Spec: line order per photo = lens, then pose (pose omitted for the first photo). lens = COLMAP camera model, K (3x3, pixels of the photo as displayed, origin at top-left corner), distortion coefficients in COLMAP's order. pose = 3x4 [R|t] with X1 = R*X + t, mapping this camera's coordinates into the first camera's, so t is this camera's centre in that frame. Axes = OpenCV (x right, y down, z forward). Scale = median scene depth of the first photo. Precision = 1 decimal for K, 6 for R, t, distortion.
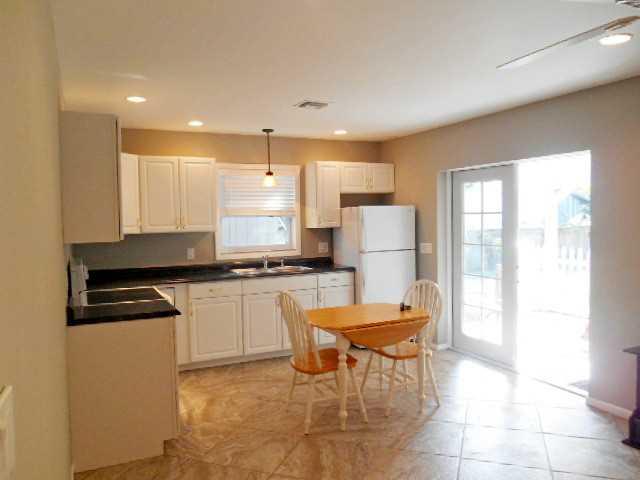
lens RADIAL K [[496.8, 0, 323.8], [0, 496.8, 237.4], [0, 0, 1]] dist [-0.025094, 0.021984]
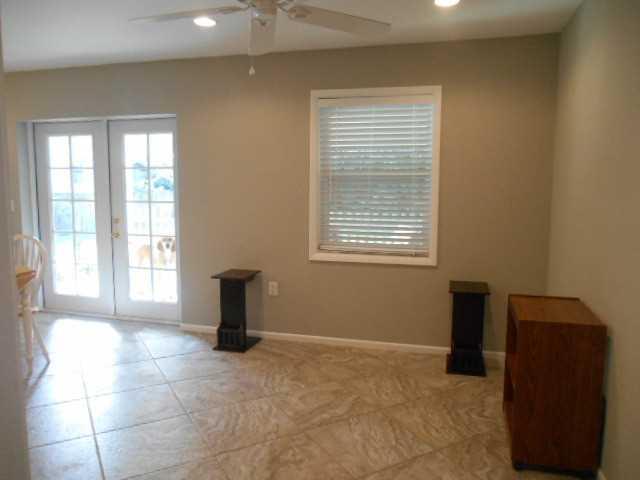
lens RADIAL K [[496.8, 0, 324.6], [0, 496.8, 236.9], [0, 0, 1]] dist [-0.025094, 0.021984]
pose [[0.656063, -0.063338, 0.752043, -0.118656], [0.020384, 0.997596, 0.066237, 0.039603], [-0.754430, -0.028126, 0.655777, -0.033682]]
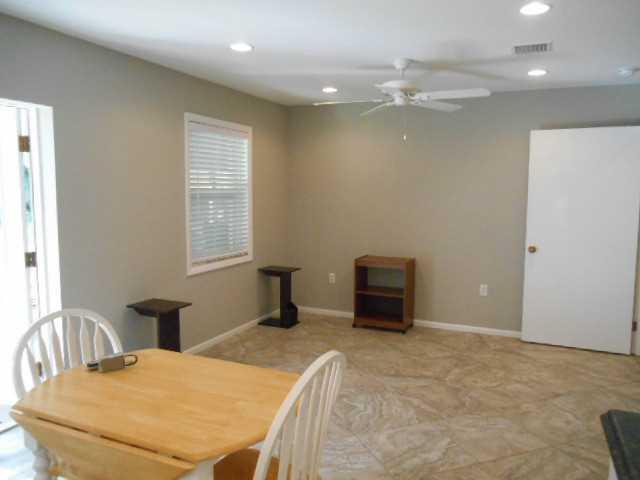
lens RADIAL K [[496.8, 0, 321.8], [0, 496.8, 244.4], [0, 0, 1]] dist [-0.025094, 0.021984]
pose [[-0.645486, -0.075061, 0.760075, -0.373920], [0.037183, 0.990891, 0.129433, -0.045327], [-0.762867, 0.111809, -0.636815, 1.207869]]
